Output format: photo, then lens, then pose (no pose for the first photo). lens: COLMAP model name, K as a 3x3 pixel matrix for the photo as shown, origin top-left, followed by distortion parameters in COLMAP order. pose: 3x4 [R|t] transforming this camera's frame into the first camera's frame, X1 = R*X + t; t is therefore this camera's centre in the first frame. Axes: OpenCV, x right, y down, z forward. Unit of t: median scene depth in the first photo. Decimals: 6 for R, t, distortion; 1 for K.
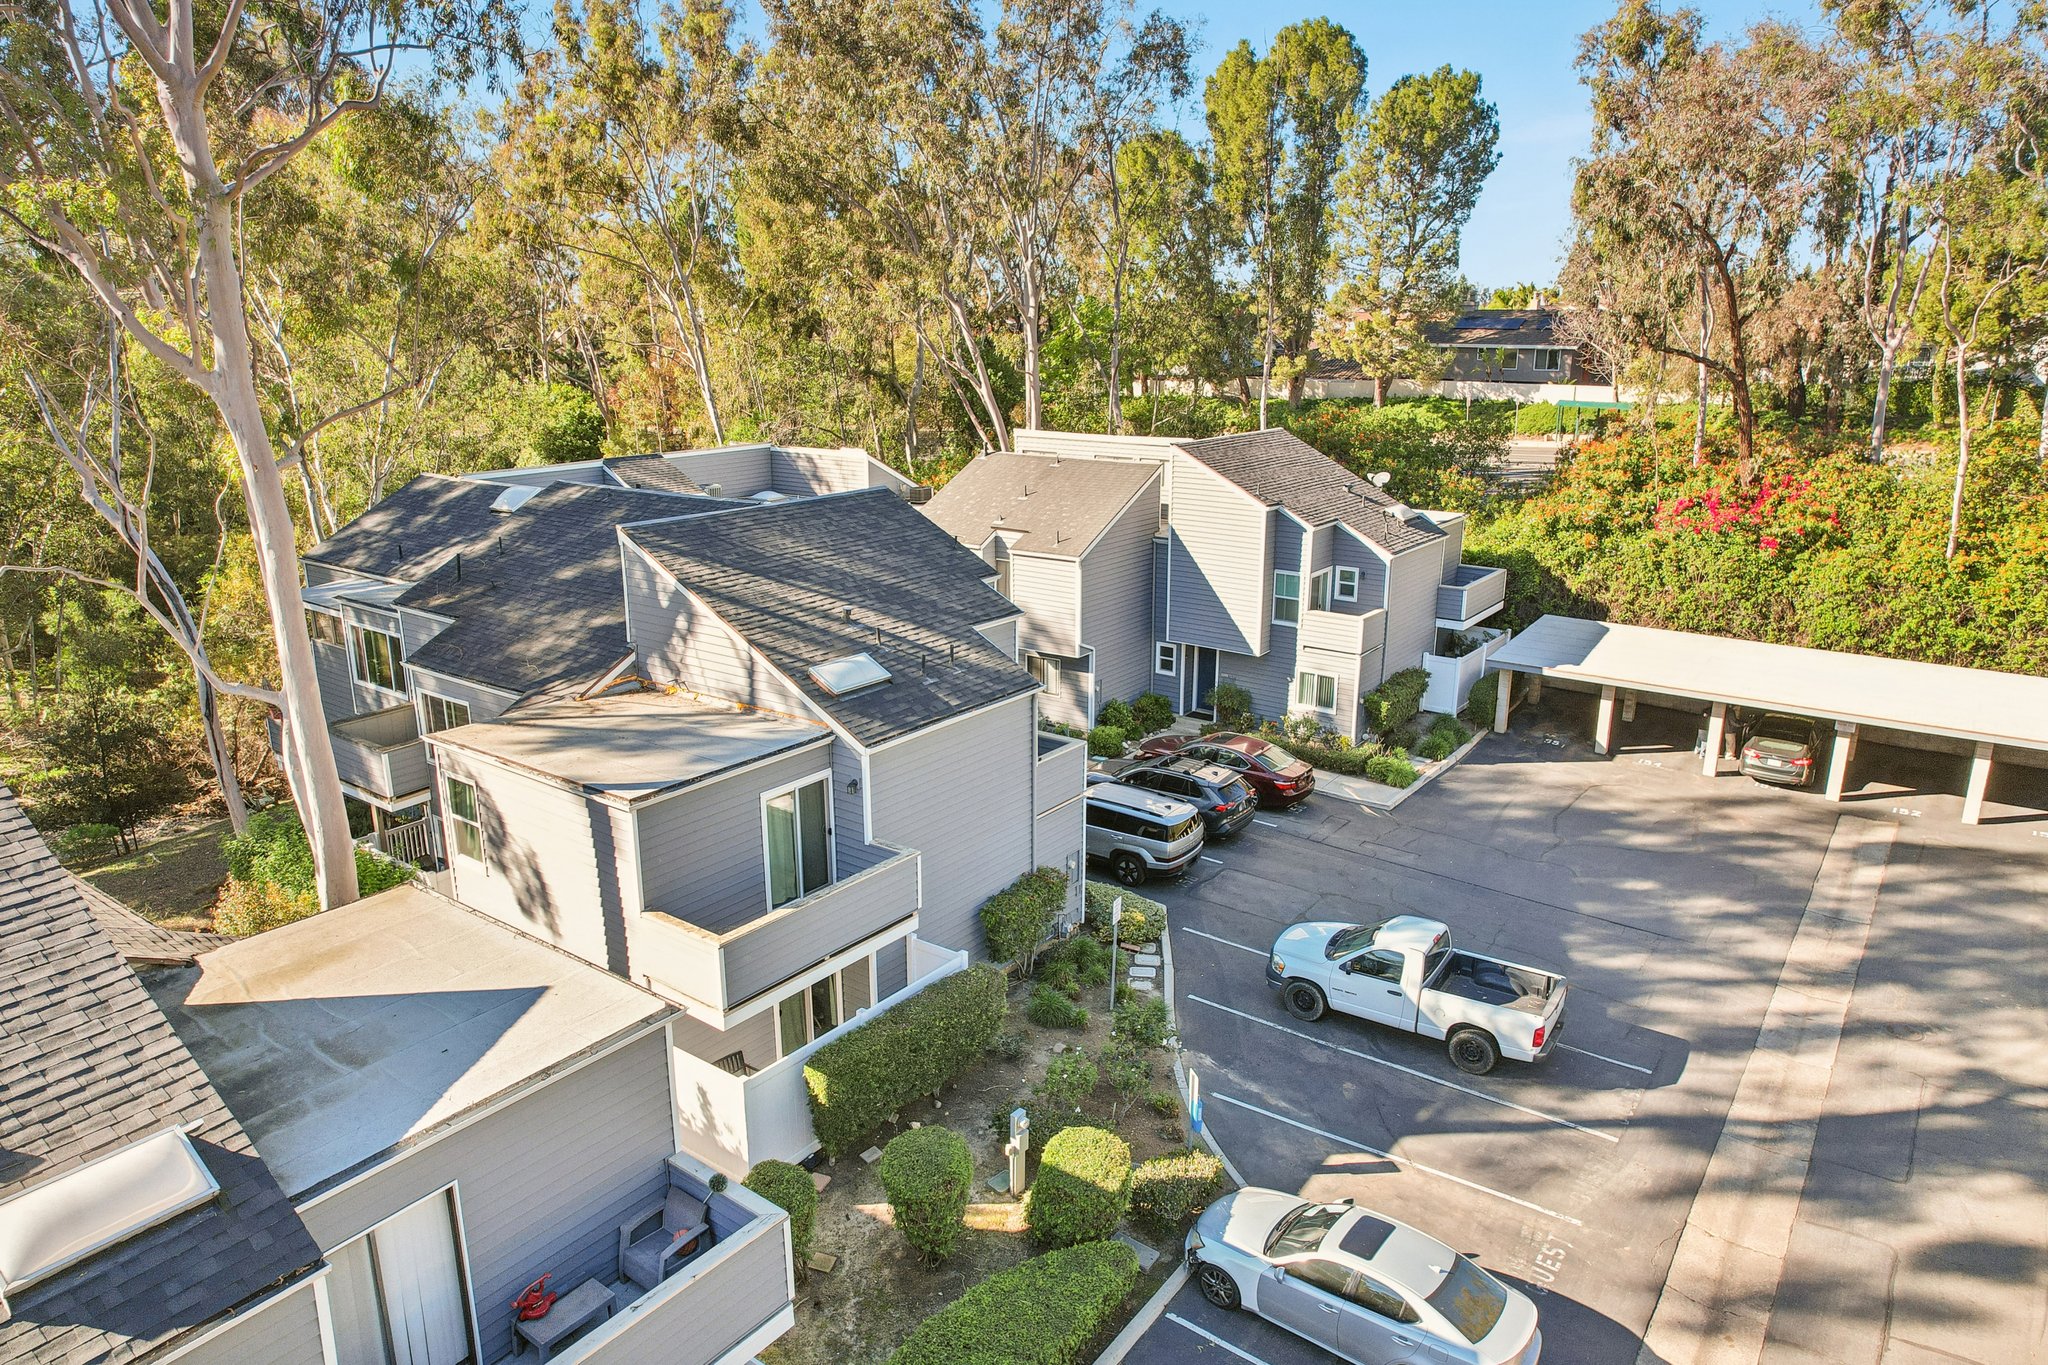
lens RADIAL K [[1315.0, 0, 1021.2], [0, 1315.0, 679.0], [0, 0, 1]] dist [-0.042687, 0.030955]
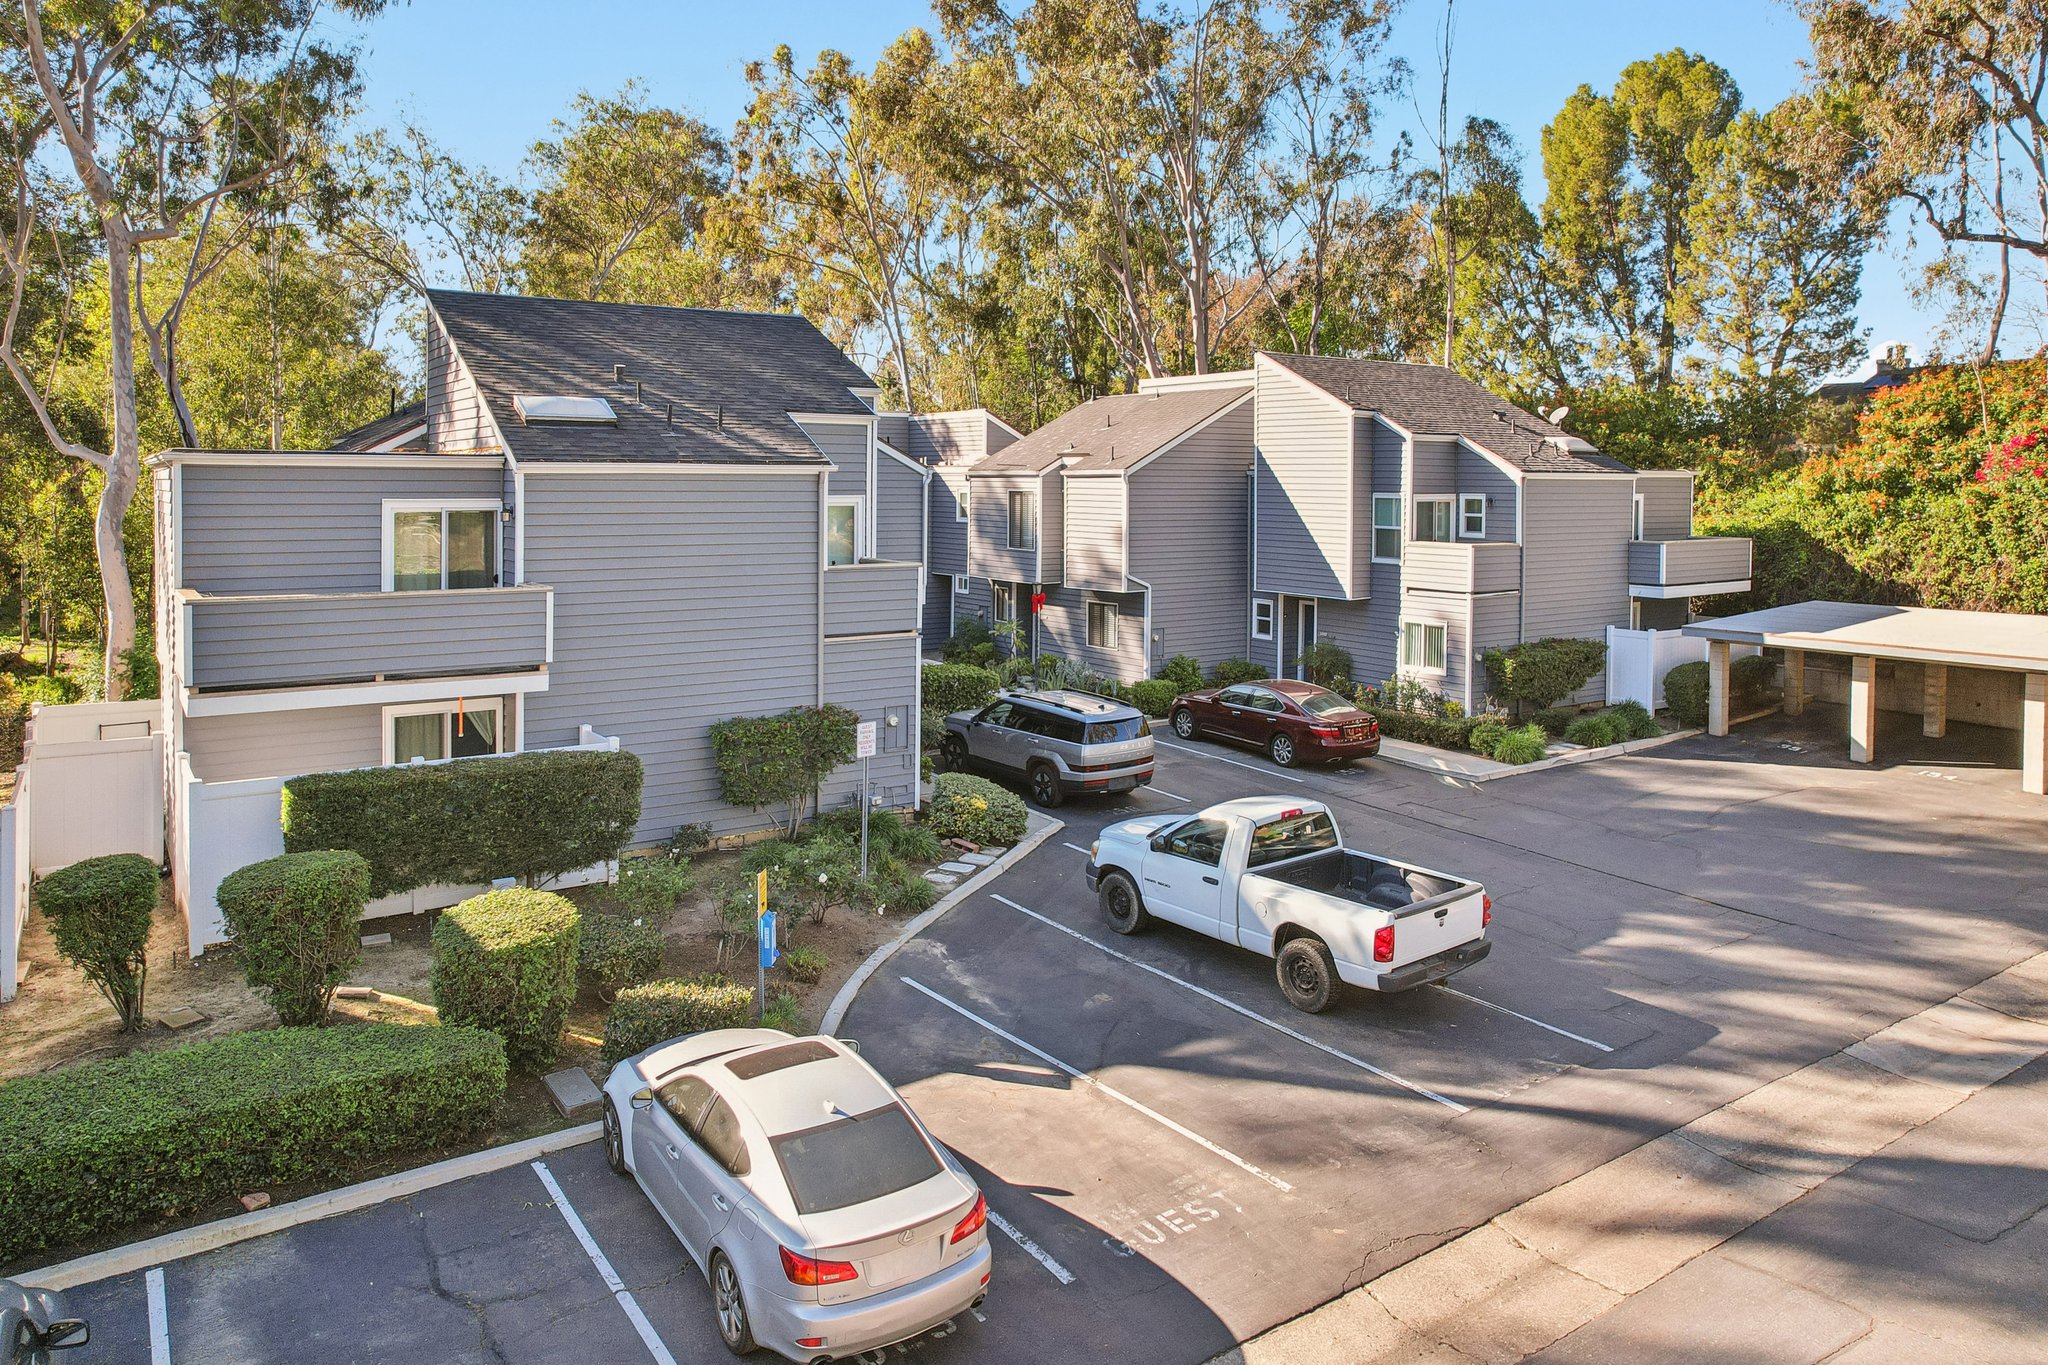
lens RADIAL K [[1371.2, 0, 1013.9], [0, 1371.2, 546.1], [0, 0, 1]] dist [-0.076393, 0.118792]
pose [[0.947774, 0.019069, -0.318373, 0.250240], [-0.087937, 0.975144, -0.203377, 0.136171], [0.306581, 0.220752, 0.925892, 0.167961]]
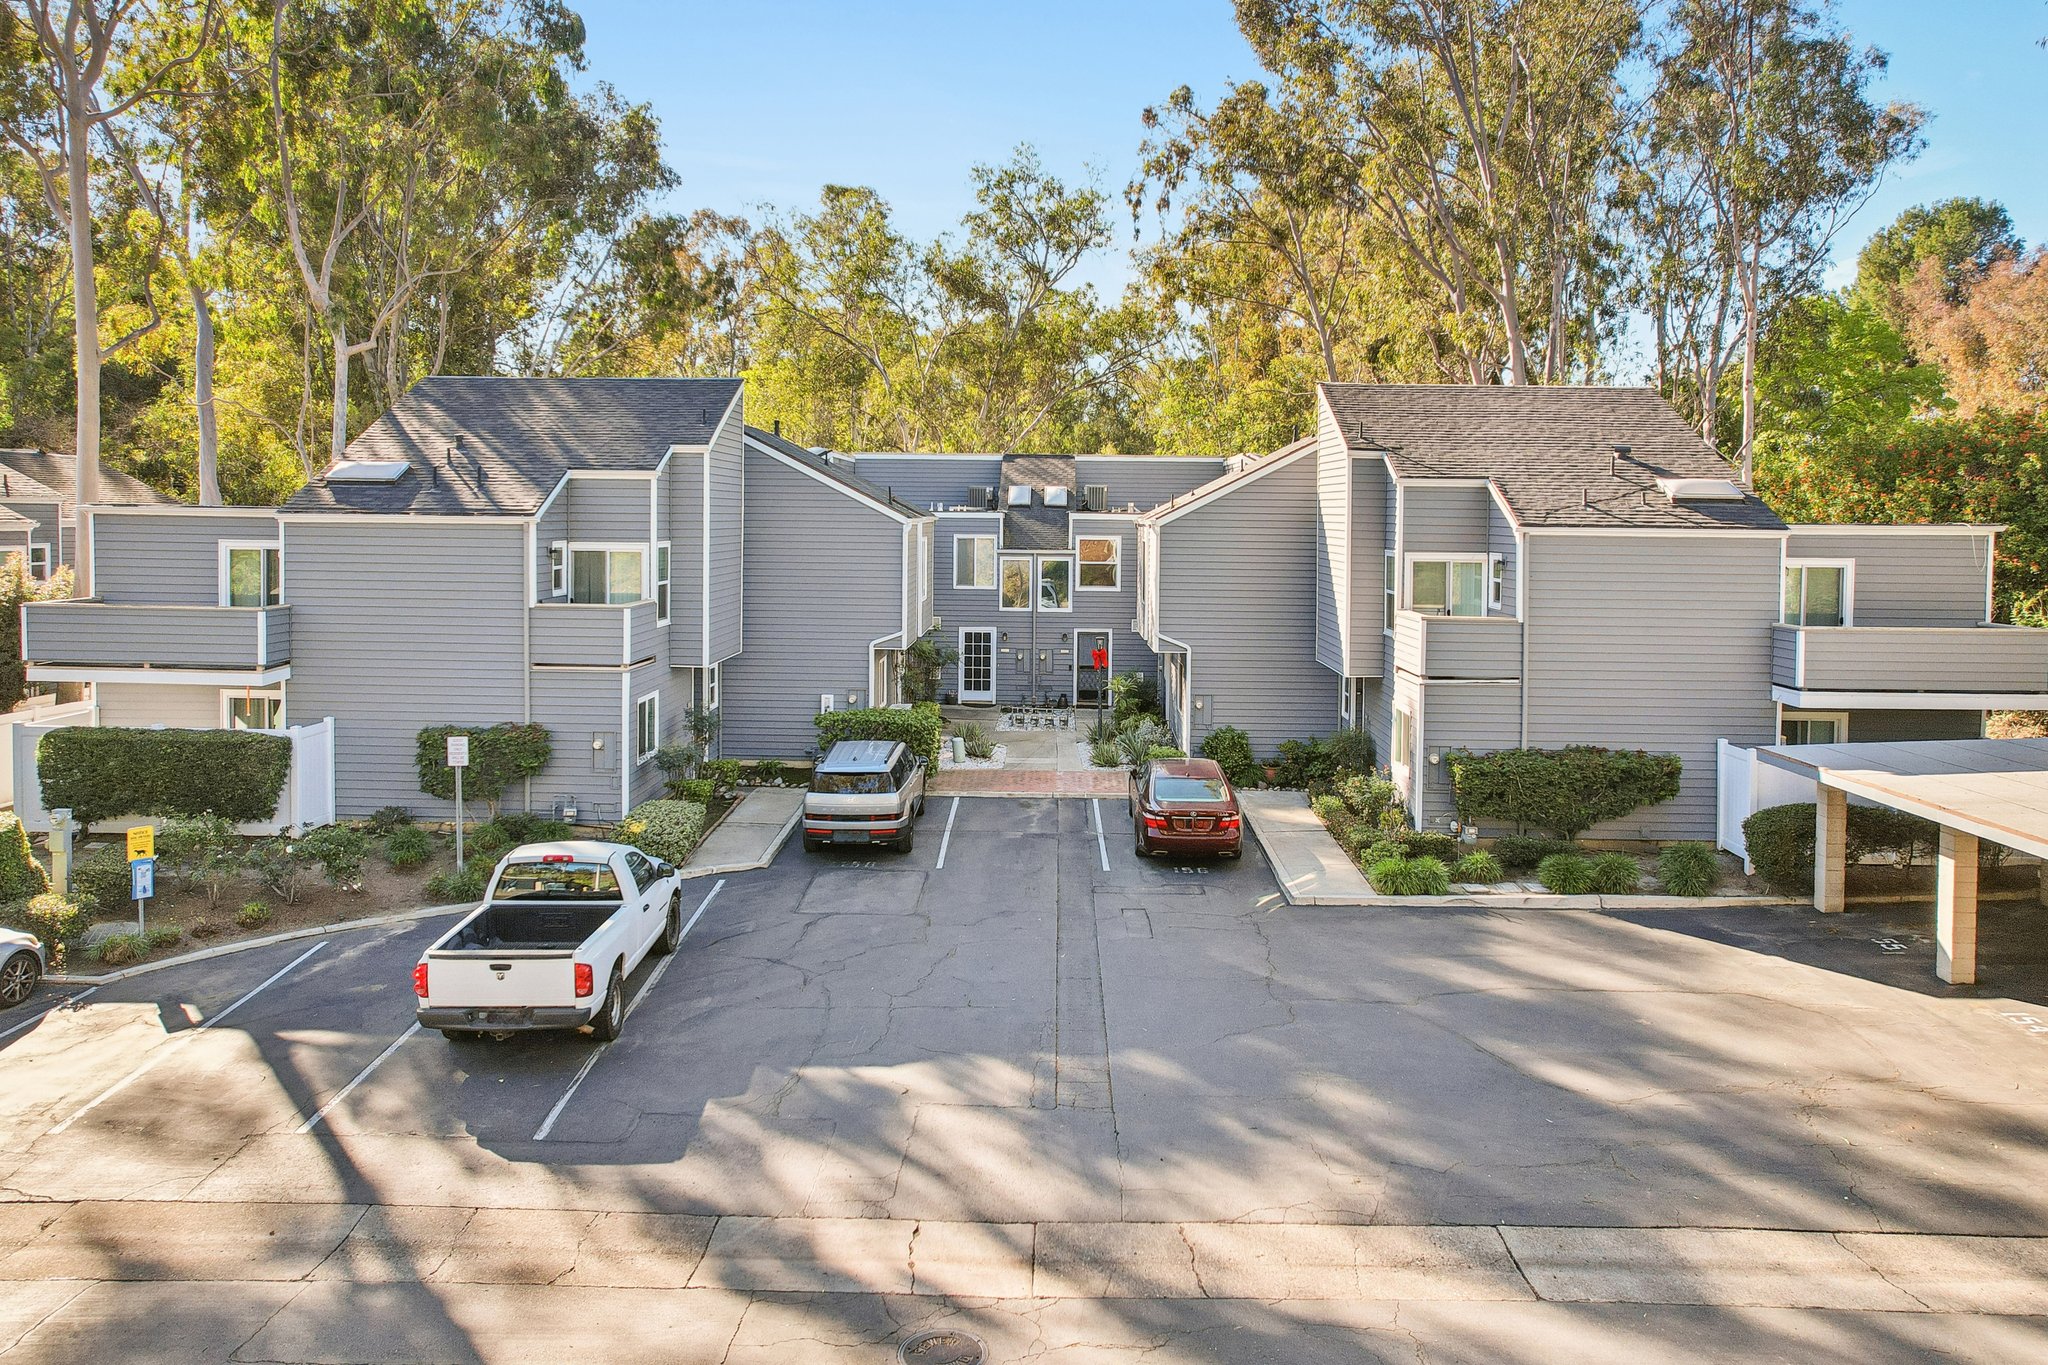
lens RADIAL K [[1367.2, 0, 1027.1], [0, 1367.2, 648.1], [0, 0, 1]] dist [-0.001940, 0.003252]
pose [[0.581405, 0.085113, -0.809150, 0.650097], [-0.225534, 0.972400, -0.059769, 0.046967], [0.781731, 0.217241, 0.584554, 0.462068]]
